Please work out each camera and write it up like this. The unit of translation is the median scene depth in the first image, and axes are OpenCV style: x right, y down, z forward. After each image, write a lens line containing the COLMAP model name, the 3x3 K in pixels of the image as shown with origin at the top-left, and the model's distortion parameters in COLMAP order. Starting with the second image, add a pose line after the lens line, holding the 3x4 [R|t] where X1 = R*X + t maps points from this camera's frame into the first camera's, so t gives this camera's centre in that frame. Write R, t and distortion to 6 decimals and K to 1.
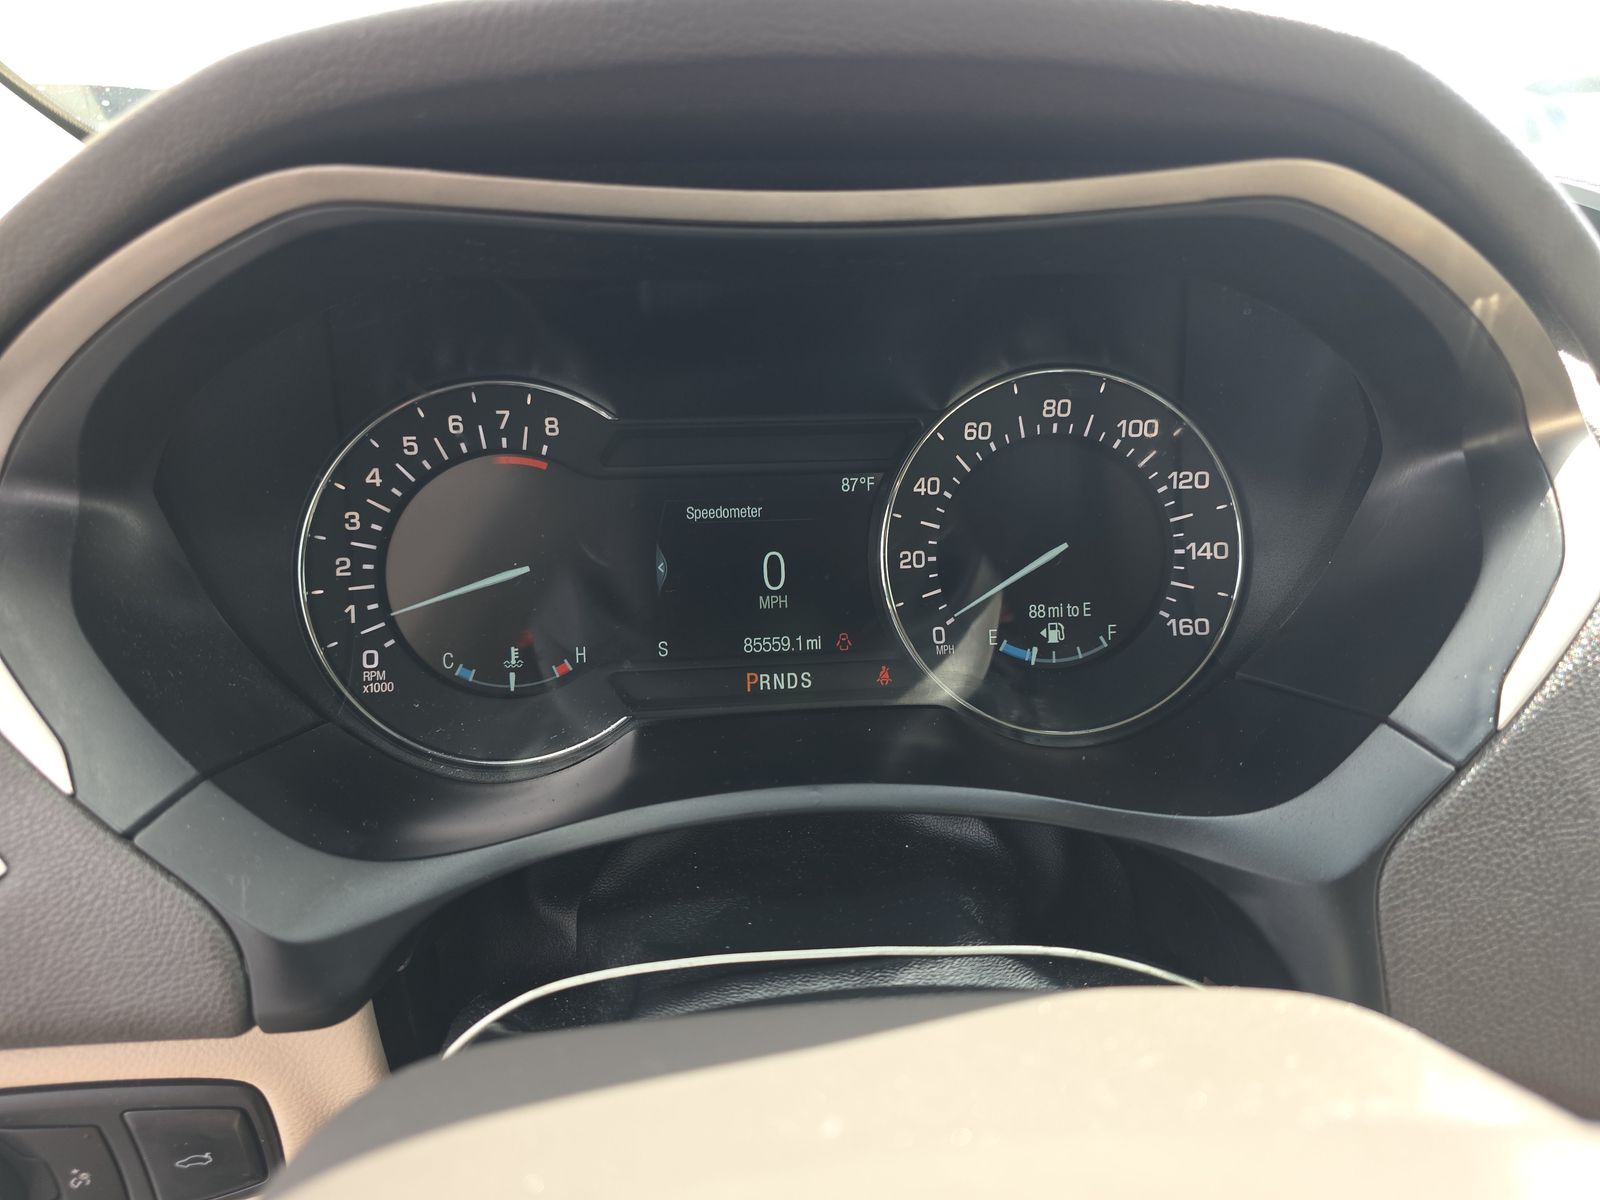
lens RADIAL K [[1059.9, 0, 795.1], [0, 1059.9, 592.6], [0, 0, 1]] dist [0.008017, -0.015126]
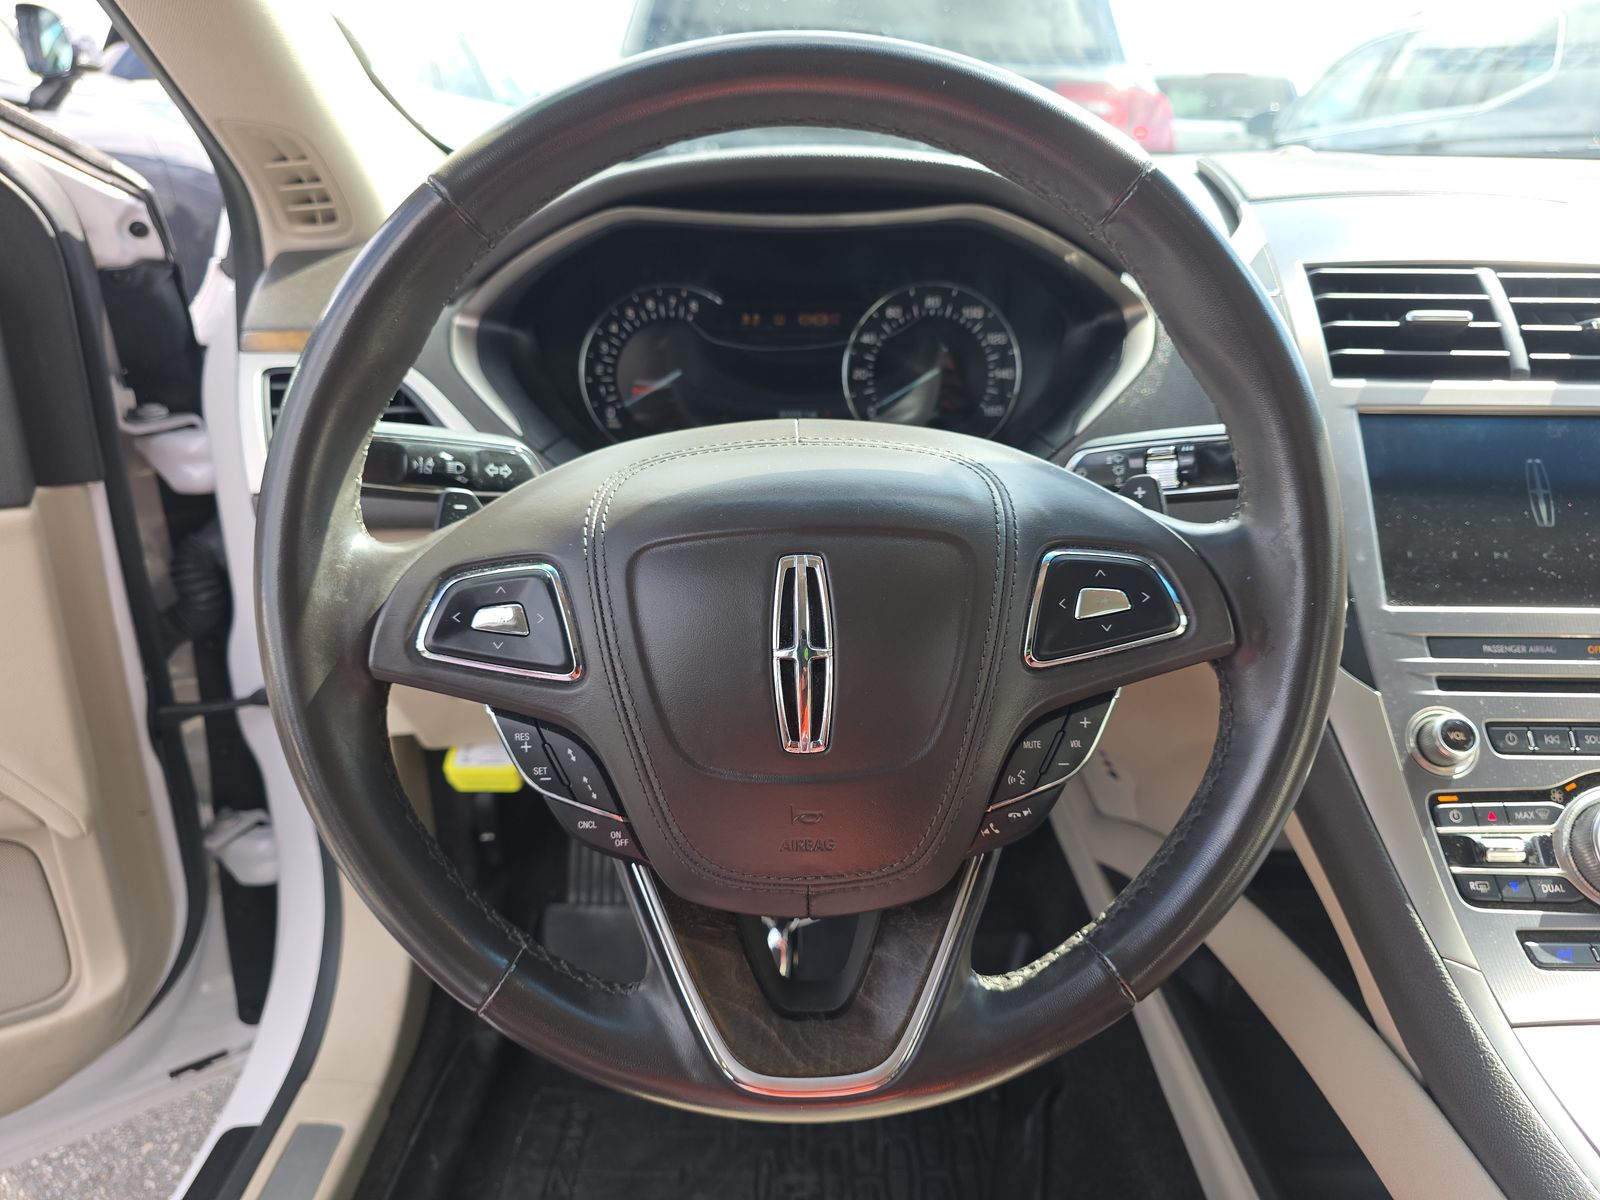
lens RADIAL K [[1059.9, 0, 800.6], [0, 1059.9, 597.5], [0, 0, 1]] dist [0.008017, -0.015126]
pose [[0.995772, 0.039218, -0.083069, 0.186791], [-0.032700, 0.996384, 0.078425, 0.252461], [0.085845, -0.075377, 0.993453, -1.151005]]
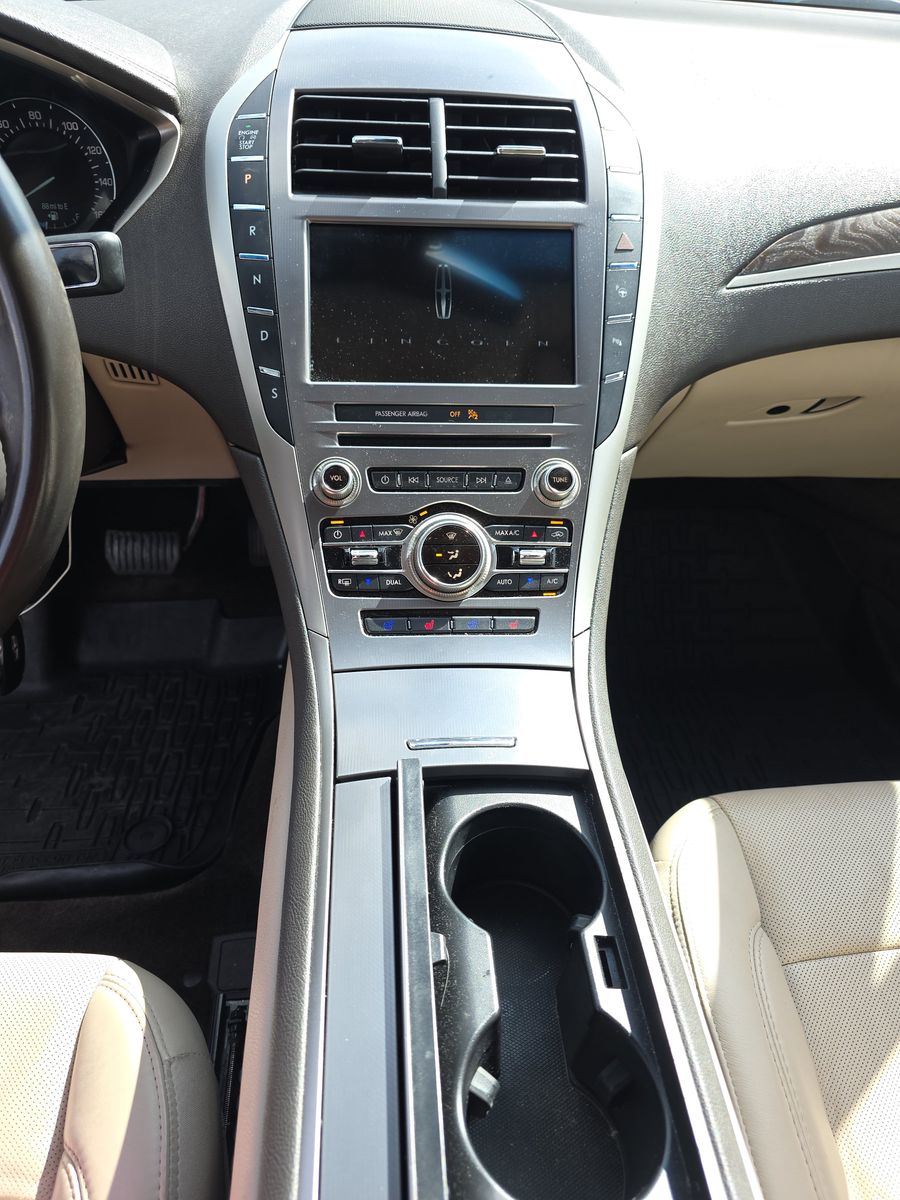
lens RADIAL K [[795.0, 0, 454.8], [0, 795.0, 599.7], [0, 0, 1]] dist [0.008017, -0.015126]
pose [[0.998955, 0.044034, 0.012253, 1.274084], [-0.045554, 0.937190, 0.345831, 0.205010], [0.003745, -0.346027, 0.938217, -1.151007]]
